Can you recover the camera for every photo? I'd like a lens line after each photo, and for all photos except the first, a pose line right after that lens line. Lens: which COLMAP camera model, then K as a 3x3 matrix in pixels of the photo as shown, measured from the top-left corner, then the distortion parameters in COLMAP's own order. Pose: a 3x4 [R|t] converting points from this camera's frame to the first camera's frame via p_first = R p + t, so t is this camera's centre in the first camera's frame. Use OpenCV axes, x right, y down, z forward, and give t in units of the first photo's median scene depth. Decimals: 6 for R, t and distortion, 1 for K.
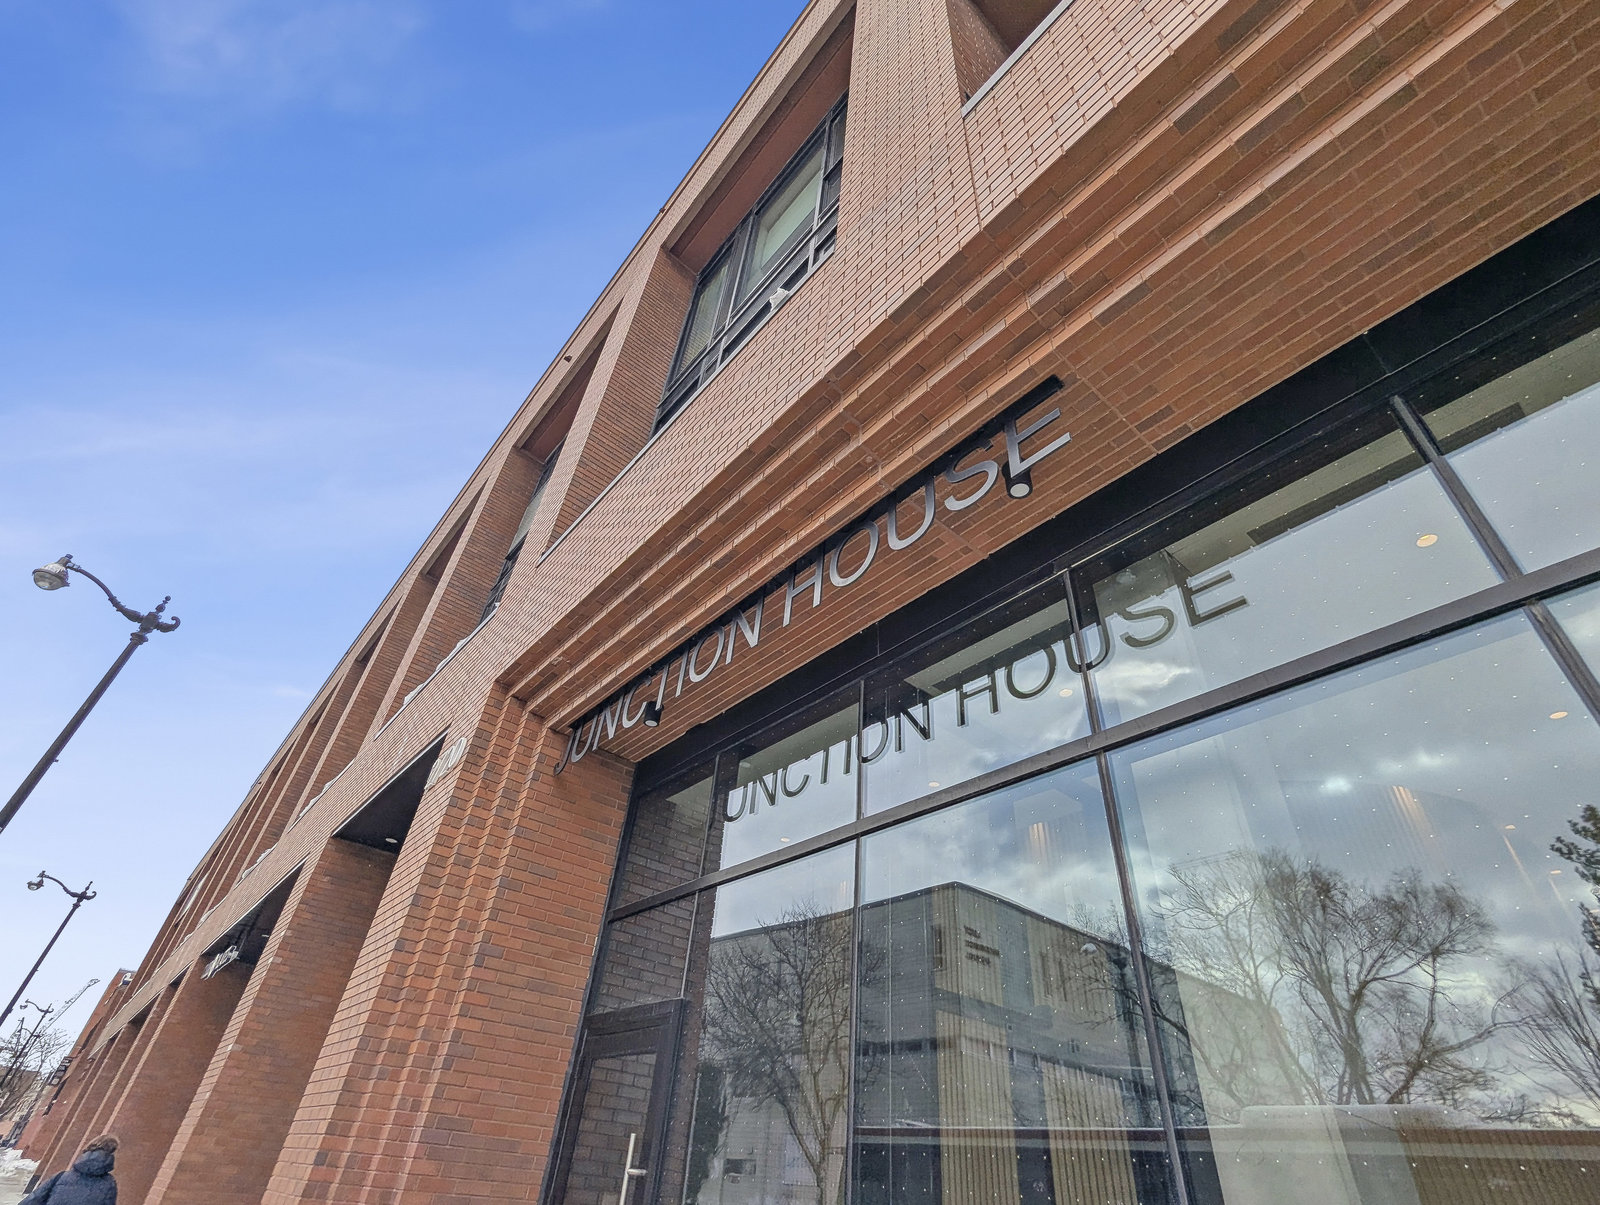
lens RADIAL K [[766.9, 0, 801.2], [0, 766.9, 605.0], [0, 0, 1]] dist [0.000611, 0.000054]
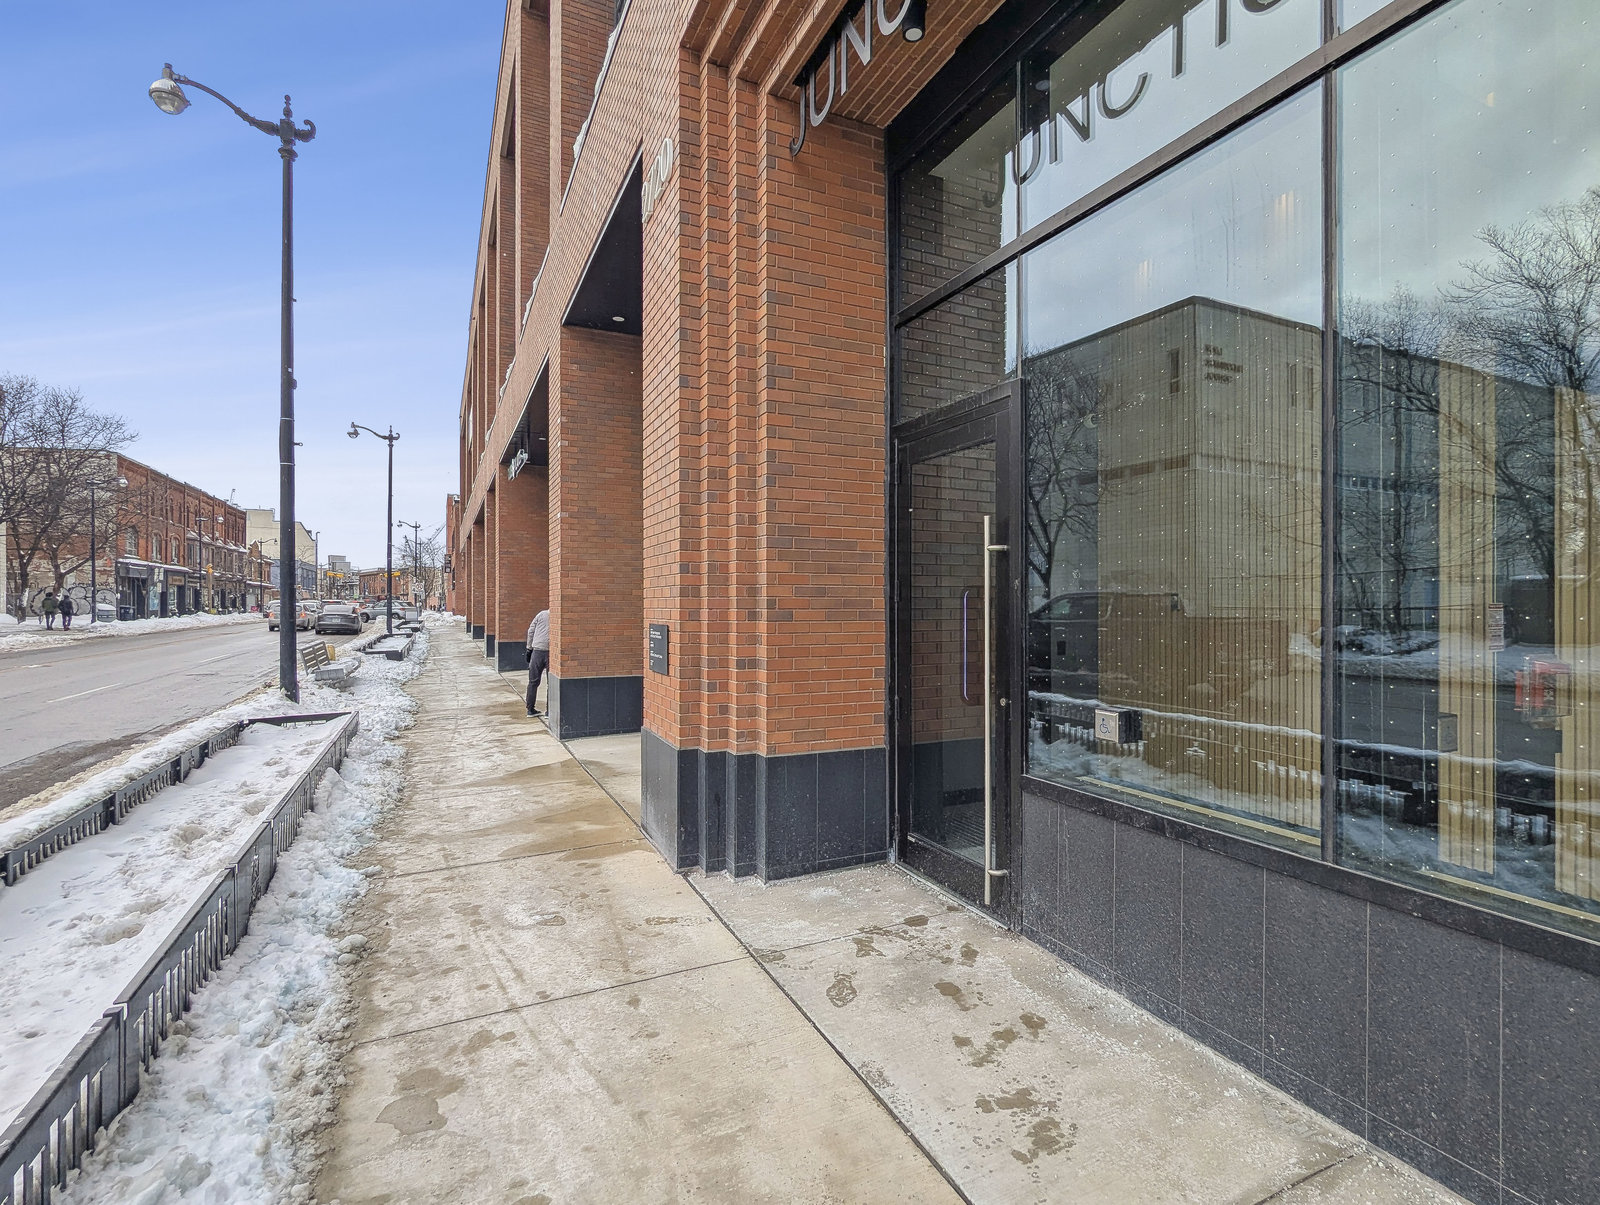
lens RADIAL K [[766.9, 0, 801.2], [0, 766.9, 605.0], [0, 0, 1]] dist [0.000611, 0.000054]
pose [[0.962534, -0.072135, -0.261391, -0.138944], [0.216301, 0.785596, 0.579700, 0.126166], [0.163531, -0.614520, 0.771766, 0.119326]]
